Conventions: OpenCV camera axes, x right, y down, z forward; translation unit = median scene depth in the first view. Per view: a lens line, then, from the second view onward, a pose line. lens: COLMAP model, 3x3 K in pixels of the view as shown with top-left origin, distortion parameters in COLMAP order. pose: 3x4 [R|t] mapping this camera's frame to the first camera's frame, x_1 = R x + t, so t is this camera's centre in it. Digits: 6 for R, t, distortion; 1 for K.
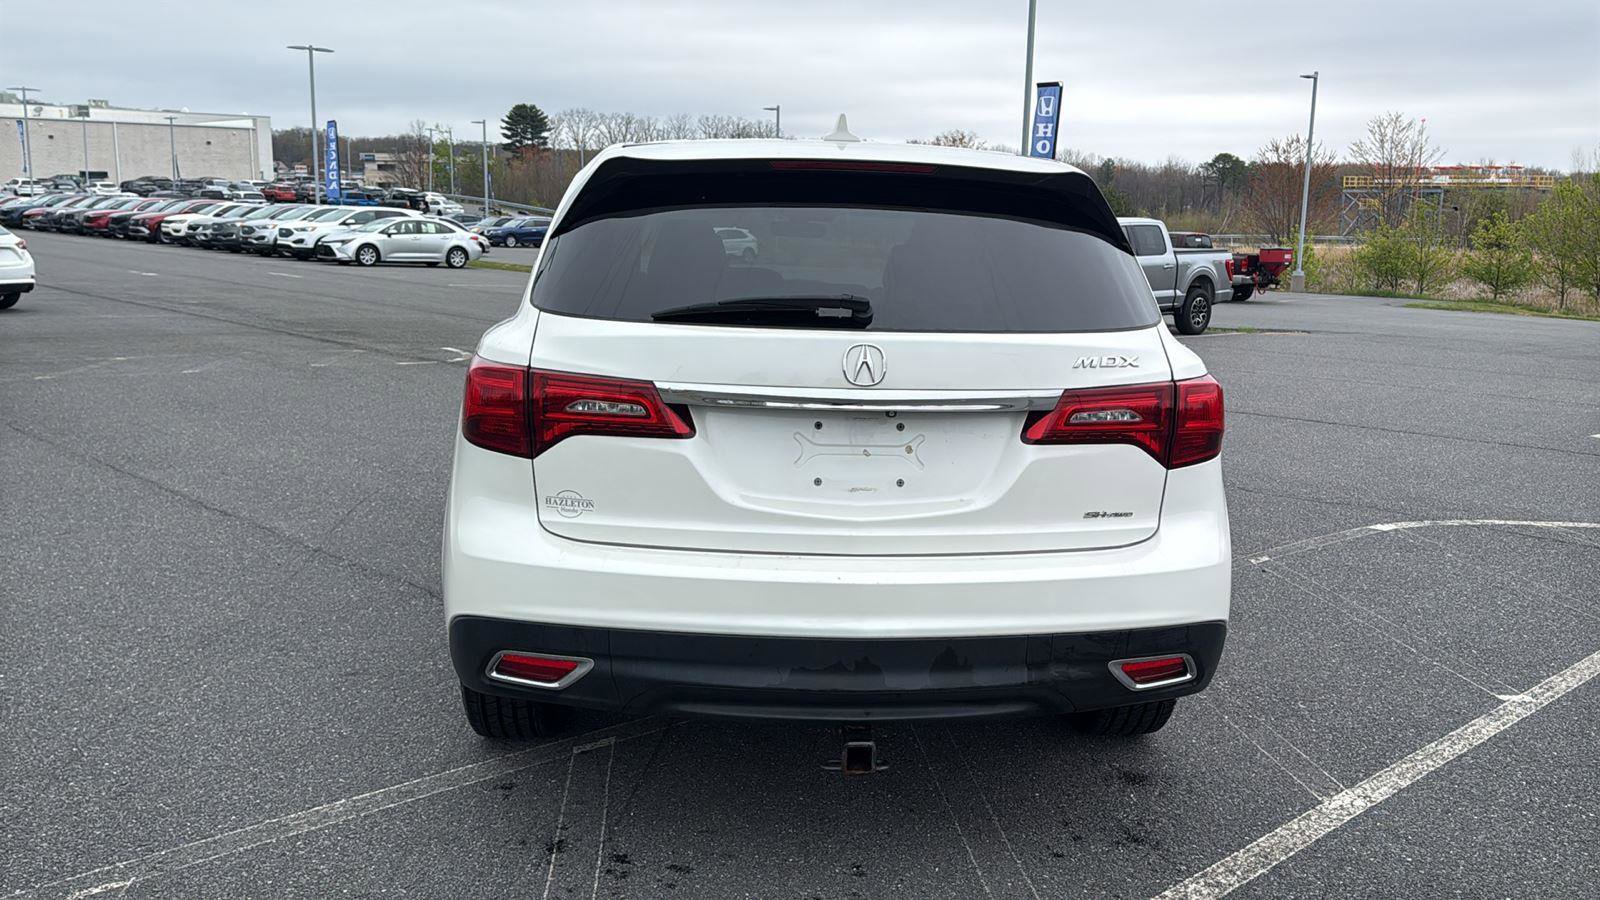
lens RADIAL K [[1357.9, 0, 822.8], [0, 1357.9, 447.7], [0, 0, 1]] dist [0.125317, -0.200484]
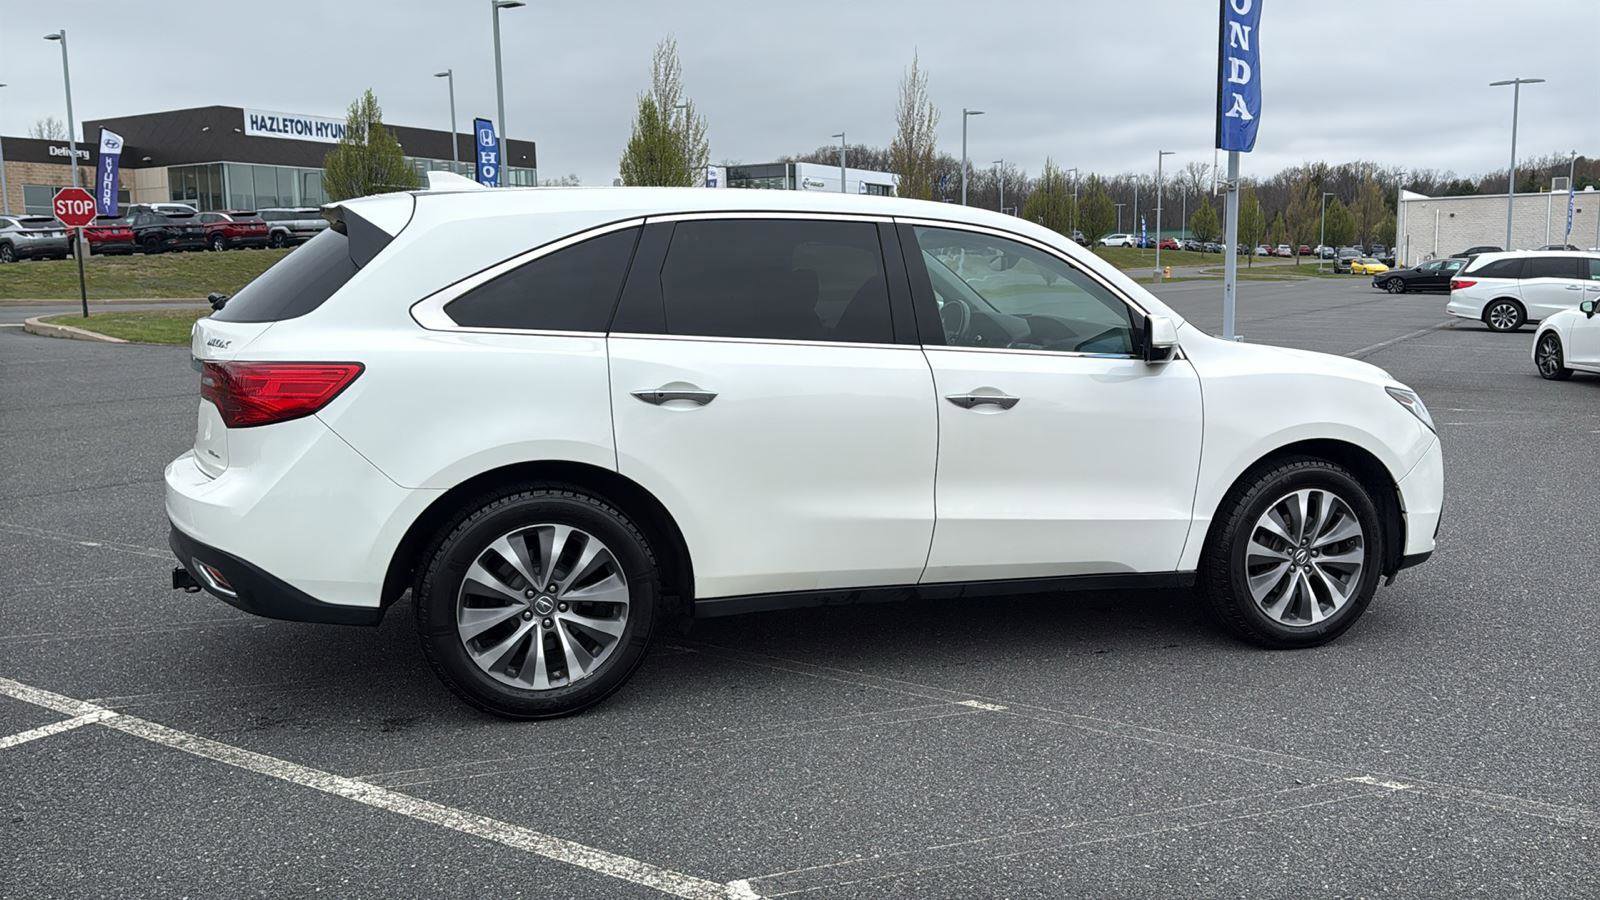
lens RADIAL K [[1352.3, 0, 832.3], [0, 1352.3, 445.3], [0, 0, 1]] dist [0.137976, -0.228039]
pose [[0.270362, 0.100355, -0.957514, 1.443736], [-0.151534, 0.986592, 0.060616, -0.117132], [0.950759, 0.128707, 0.281944, 1.014175]]
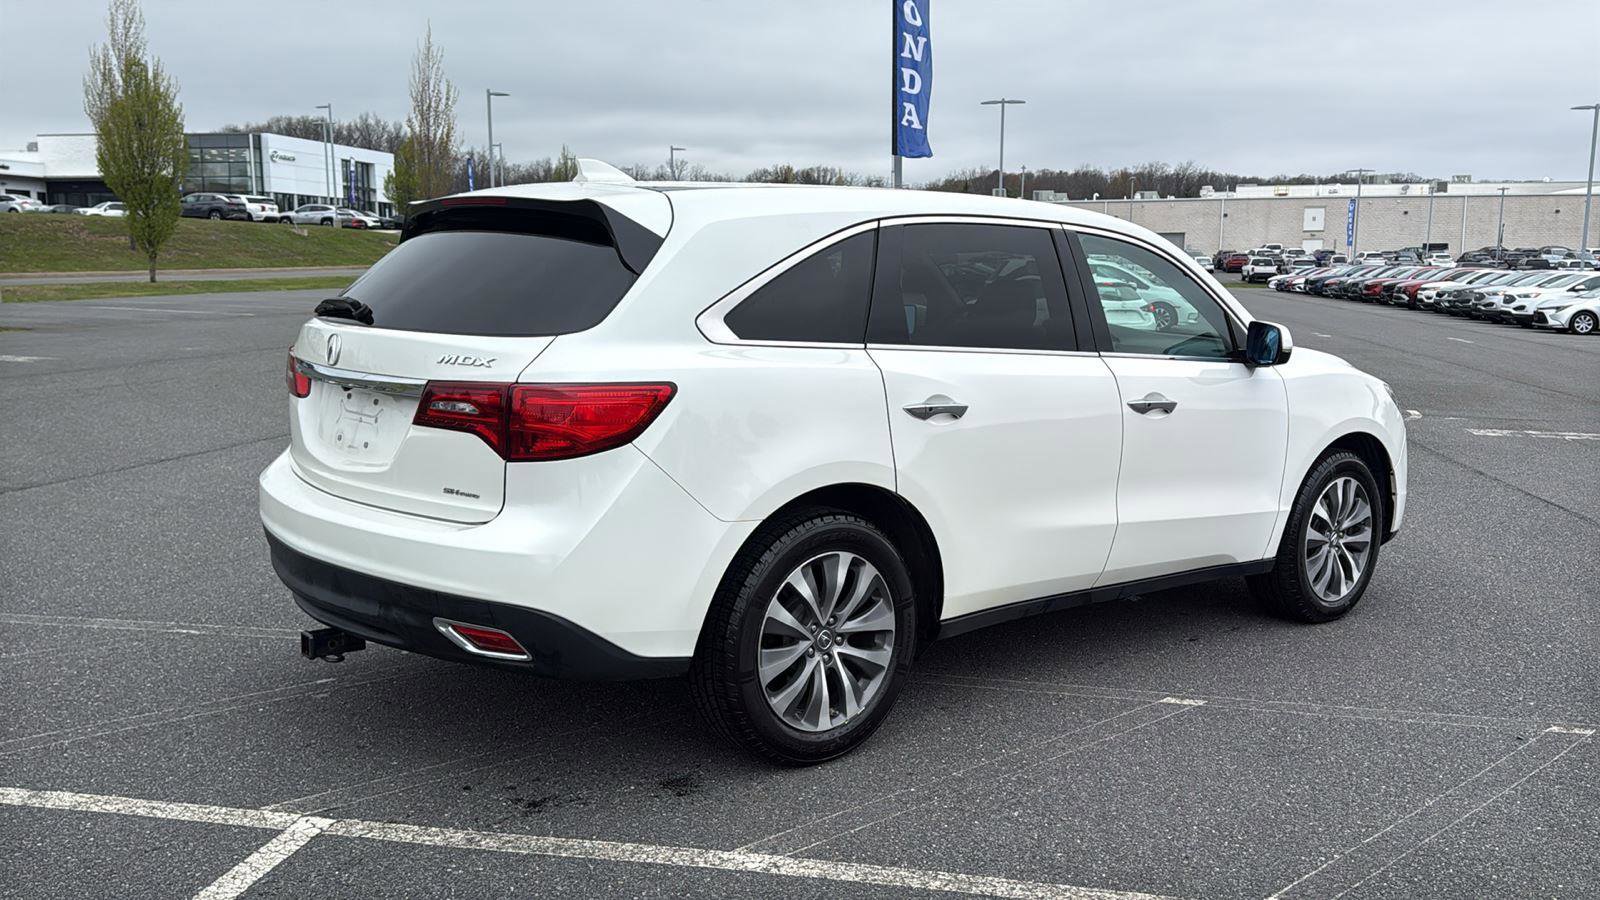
lens RADIAL K [[1357.9, 0, 843.0], [0, 1357.9, 461.5], [0, 0, 1]] dist [0.125317, -0.200484]
pose [[0.610940, 0.100014, -0.785334, 1.110909], [-0.131837, 0.990989, 0.023644, -0.040255], [0.780623, 0.089091, 0.618620, 0.451515]]
